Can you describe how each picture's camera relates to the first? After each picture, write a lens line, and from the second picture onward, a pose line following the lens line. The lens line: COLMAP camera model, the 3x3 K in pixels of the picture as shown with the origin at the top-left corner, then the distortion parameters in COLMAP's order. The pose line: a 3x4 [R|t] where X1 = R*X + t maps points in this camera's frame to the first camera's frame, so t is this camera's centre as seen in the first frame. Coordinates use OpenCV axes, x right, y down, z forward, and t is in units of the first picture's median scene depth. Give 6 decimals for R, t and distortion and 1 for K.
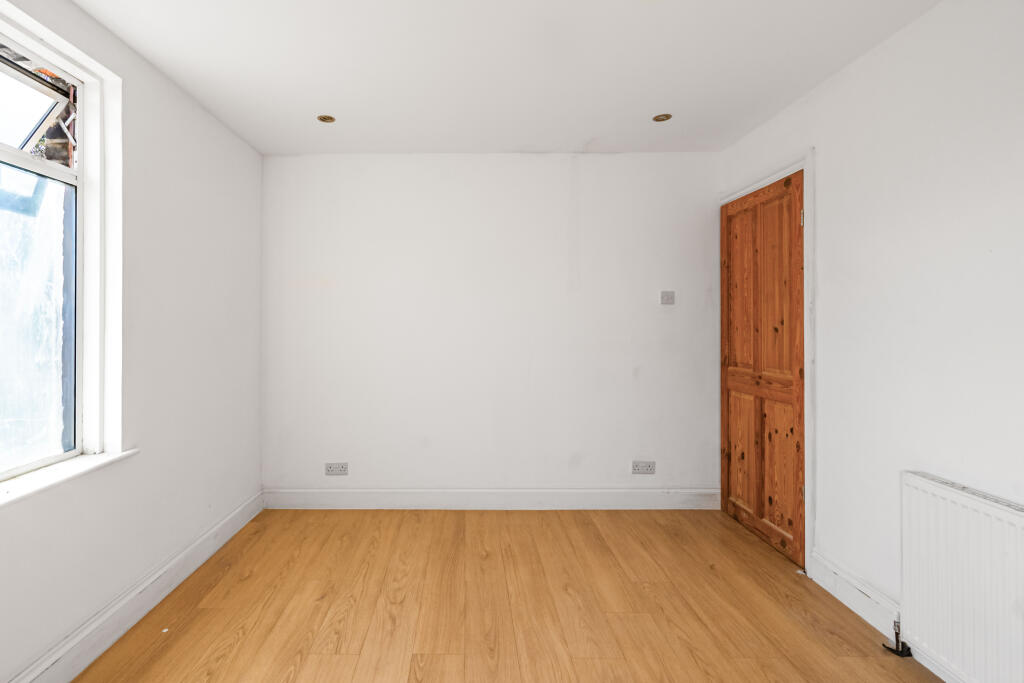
lens RADIAL K [[468.6, 0, 510.9], [0, 468.6, 316.1], [0, 0, 1]] dist [-0.000892, 0.000407]
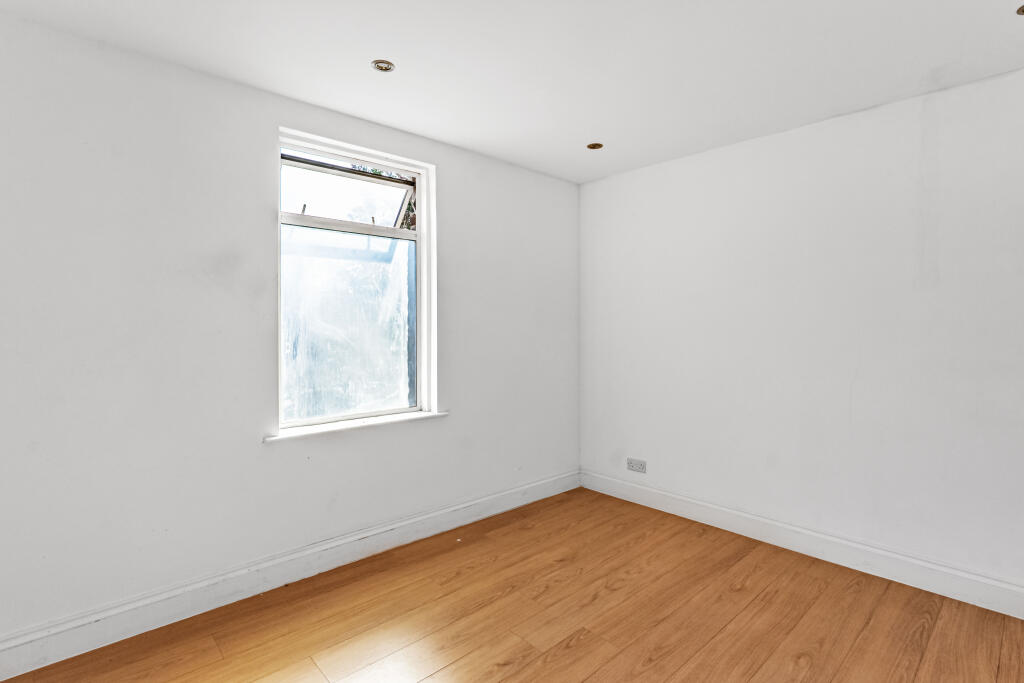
lens RADIAL K [[474.3, 0, 512.4], [0, 474.3, 326.2], [0, 0, 1]] dist [0.000947, 0.000645]
pose [[0.712784, 0.004455, -0.701369, 0.405862], [0.002153, 0.999961, 0.008539, -0.001290], [0.701380, -0.007596, 0.712747, 0.077391]]
